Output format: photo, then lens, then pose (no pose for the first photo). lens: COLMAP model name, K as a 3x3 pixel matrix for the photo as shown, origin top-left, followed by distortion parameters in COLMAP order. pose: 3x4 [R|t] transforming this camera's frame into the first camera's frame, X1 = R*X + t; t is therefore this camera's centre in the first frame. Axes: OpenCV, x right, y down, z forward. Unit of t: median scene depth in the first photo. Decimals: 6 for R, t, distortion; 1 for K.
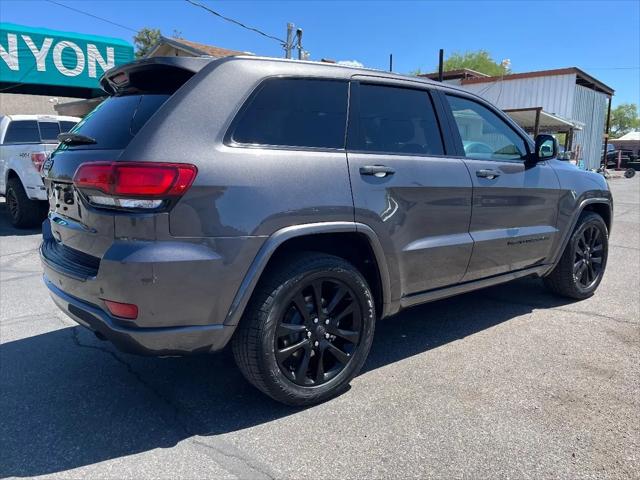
lens RADIAL K [[487.5, 0, 326.6], [0, 487.5, 243.5], [0, 0, 1]] dist [0.051169, -0.084602]
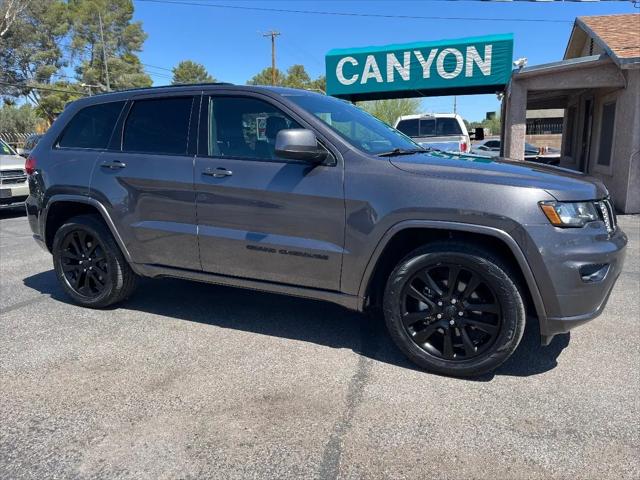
lens RADIAL K [[487.5, 0, 325.4], [0, 487.5, 241.2], [0, 0, 1]] dist [0.051169, -0.084602]
pose [[0.429247, 0.168155, -0.887396, 0.475291], [-0.149867, 0.982156, 0.113618, -0.052765], [0.890667, 0.084222, 0.446788, 0.264476]]
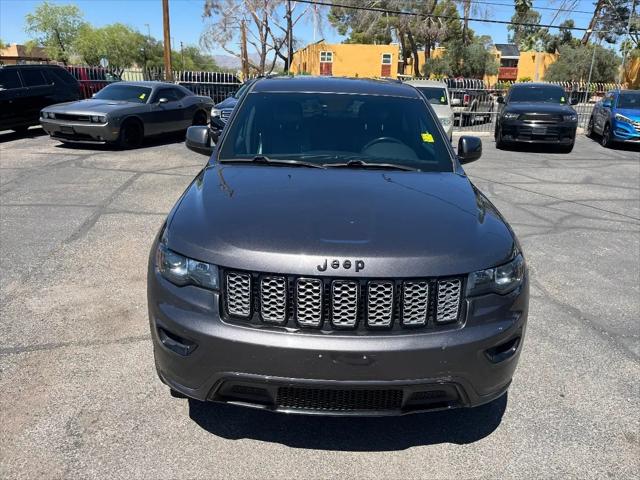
lens RADIAL K [[487.5, 0, 317.8], [0, 487.5, 237.7], [0, 0, 1]] dist [0.051169, -0.084602]
pose [[-0.610768, 0.228732, -0.758053, 0.420516], [-0.167729, 0.898268, 0.406180, -0.170328], [0.773841, 0.375229, -0.510268, 0.670853]]
